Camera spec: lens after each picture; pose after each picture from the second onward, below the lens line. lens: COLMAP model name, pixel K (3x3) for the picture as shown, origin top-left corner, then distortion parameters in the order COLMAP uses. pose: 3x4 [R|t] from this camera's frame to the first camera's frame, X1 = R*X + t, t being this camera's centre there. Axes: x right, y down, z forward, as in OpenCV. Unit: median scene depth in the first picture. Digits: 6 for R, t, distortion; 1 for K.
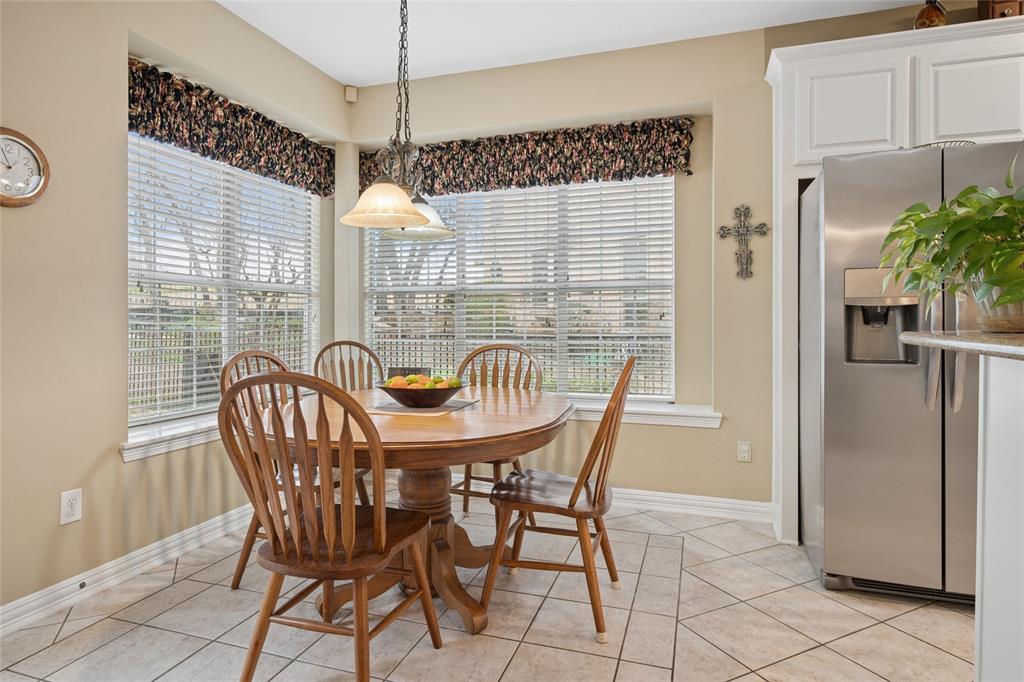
lens RADIAL K [[565.5, 0, 511.3], [0, 565.5, 316.0], [0, 0, 1]] dist [-0.003002, -0.001329]
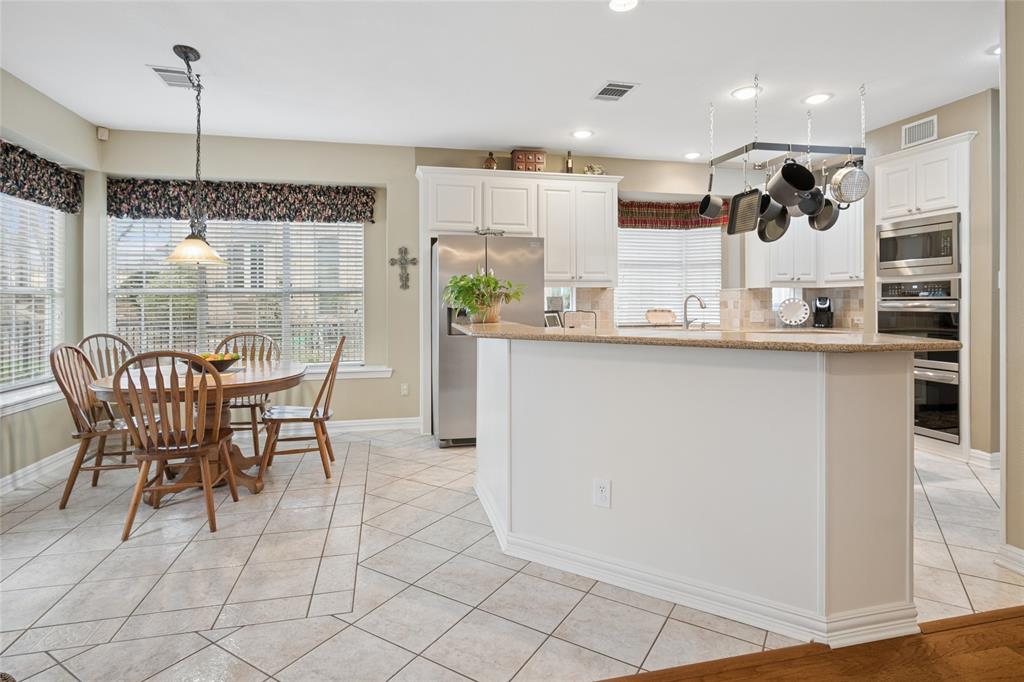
lens RADIAL K [[540.3, 0, 510.9], [0, 540.3, 300.0], [0, 0, 1]] dist [-0.001510, -0.000017]
pose [[0.851304, -0.003254, 0.524663, -0.156468], [0.002869, 0.999995, 0.001546, -0.031005], [-0.524665, 0.000189, 0.851309, -0.508958]]
